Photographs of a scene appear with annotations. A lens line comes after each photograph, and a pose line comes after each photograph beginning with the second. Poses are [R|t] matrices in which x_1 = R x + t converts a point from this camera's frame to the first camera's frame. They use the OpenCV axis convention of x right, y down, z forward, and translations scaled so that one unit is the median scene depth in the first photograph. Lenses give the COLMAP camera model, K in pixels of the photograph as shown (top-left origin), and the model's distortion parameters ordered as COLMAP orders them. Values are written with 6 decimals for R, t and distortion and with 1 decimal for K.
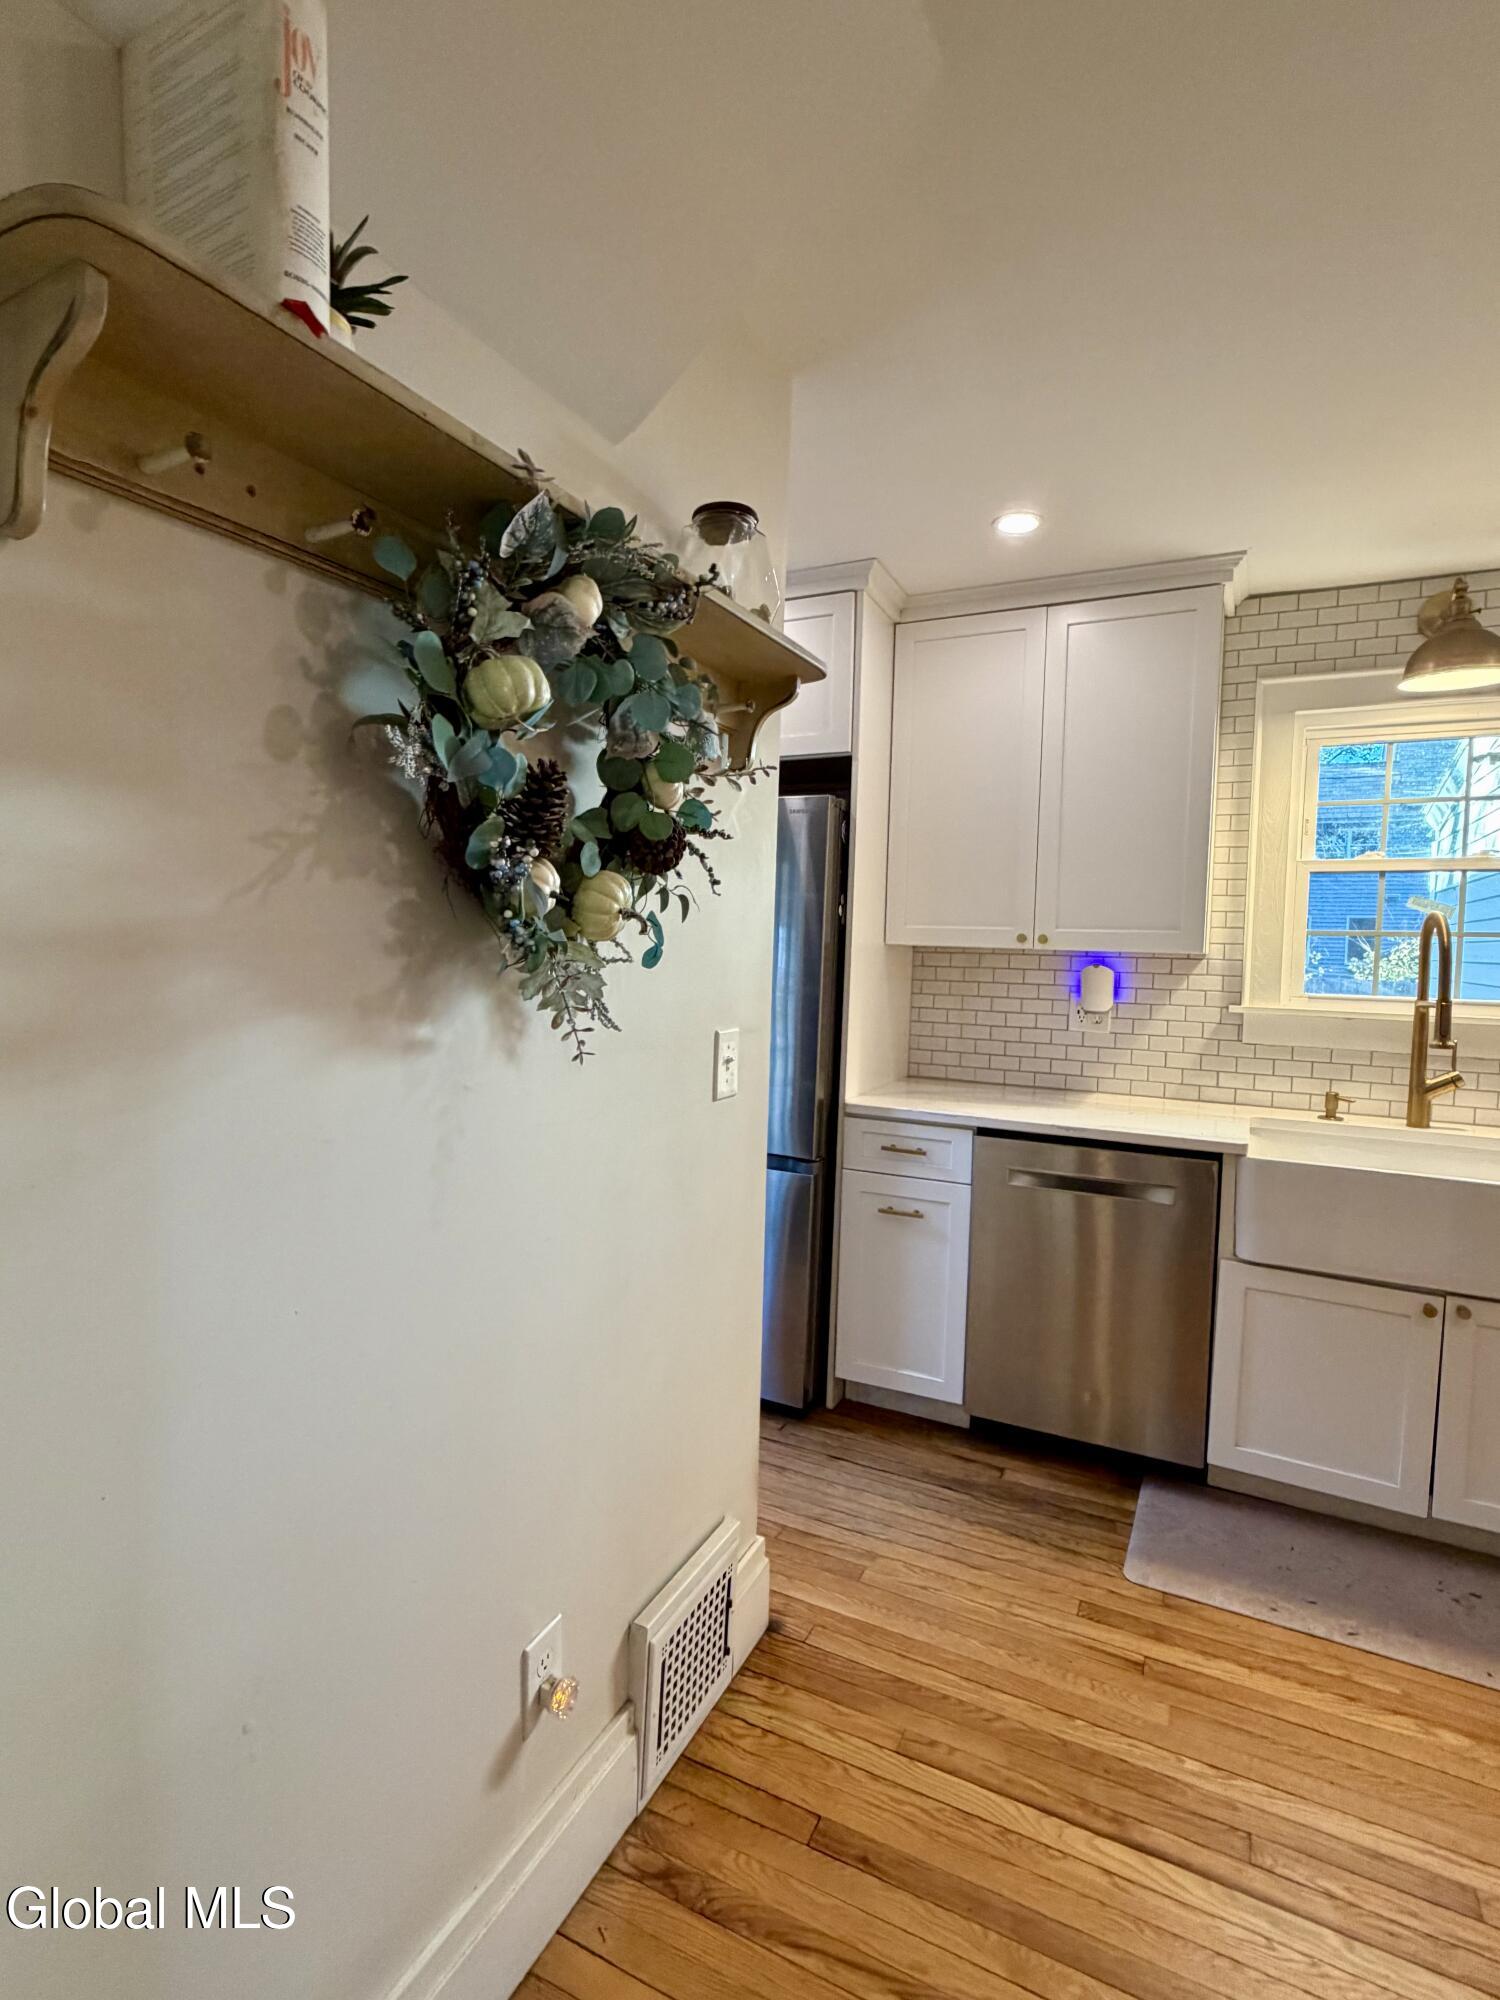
lens RADIAL K [[981.2, 0, 746.1], [0, 981.2, 983.7], [0, 0, 1]] dist [0.001903, -0.000439]
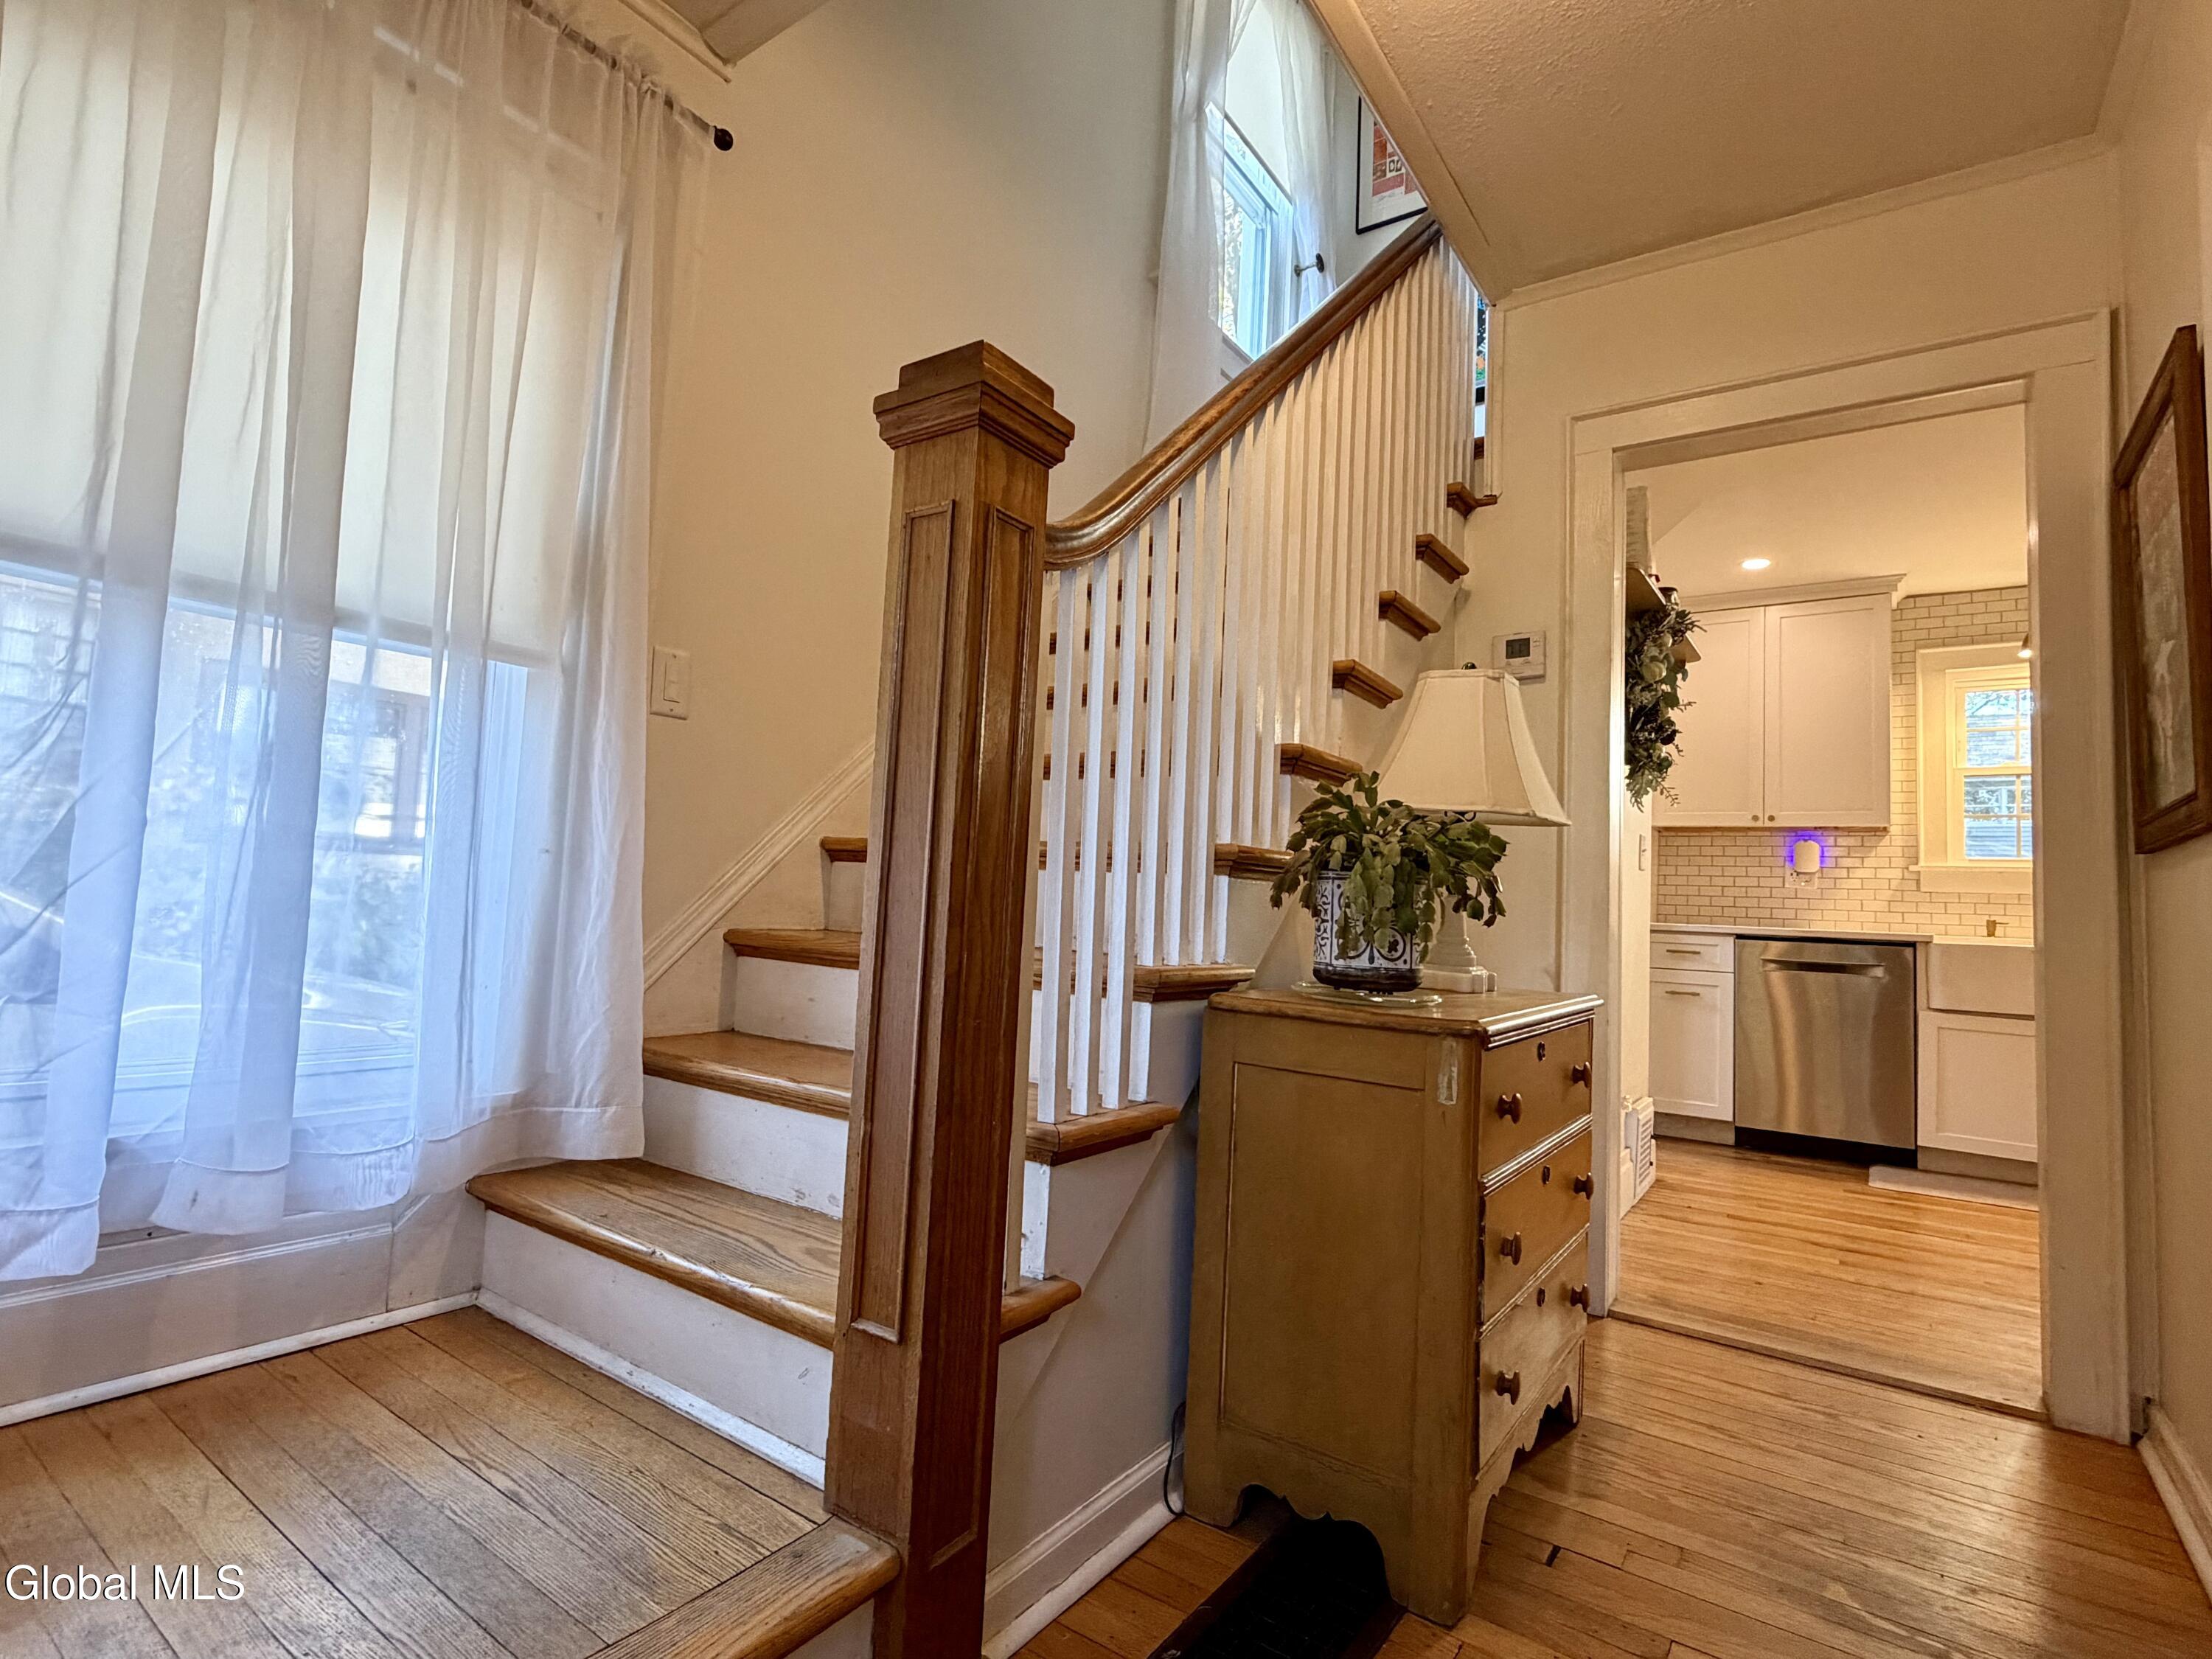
lens RADIAL K [[1085.2, 0, 1102.6], [0, 1085.2, 824.9], [0, 0, 1]] dist [0.001903, -0.000439]
pose [[0.989018, 0.009989, -0.147458, -0.483543], [-0.028388, 0.991976, -0.123201, 0.205696], [0.145044, 0.126034, 0.981365, -0.812854]]
